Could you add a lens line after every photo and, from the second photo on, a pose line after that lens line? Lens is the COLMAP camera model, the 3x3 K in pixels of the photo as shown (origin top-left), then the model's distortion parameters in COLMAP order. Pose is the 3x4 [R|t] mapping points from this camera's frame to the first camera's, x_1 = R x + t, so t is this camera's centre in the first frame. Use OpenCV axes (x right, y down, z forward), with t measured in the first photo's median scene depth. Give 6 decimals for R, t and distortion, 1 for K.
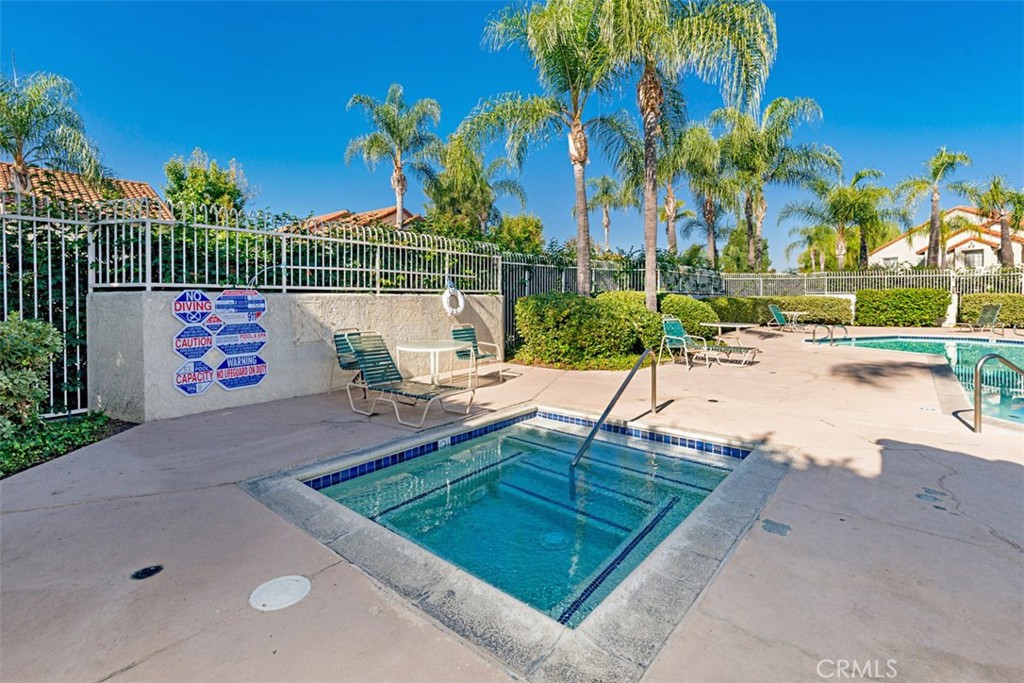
lens RADIAL K [[447.2, 0, 502.8], [0, 447.2, 297.0], [0, 0, 1]] dist [0.002866, -0.000016]
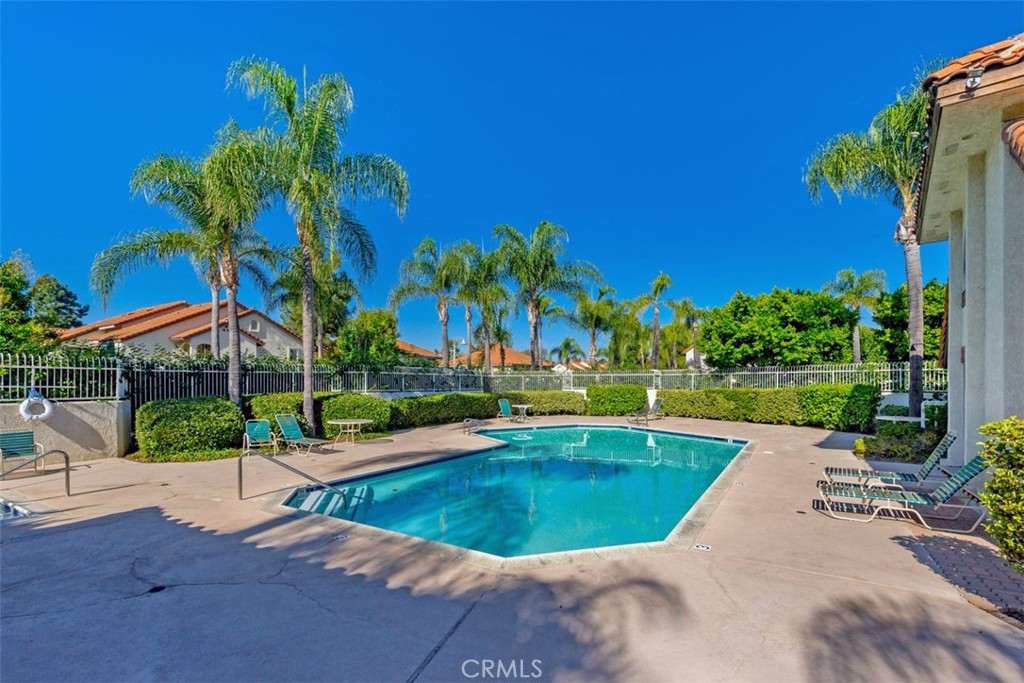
lens RADIAL K [[447.2, 0, 525.0], [0, 447.2, 384.5], [0, 0, 1]] dist [0.002866, -0.000016]
pose [[0.987558, 0.000162, 0.157257, 0.914159], [-0.001102, 0.999982, 0.005890, -0.058181], [-0.157253, -0.005990, 0.987540, -0.373151]]
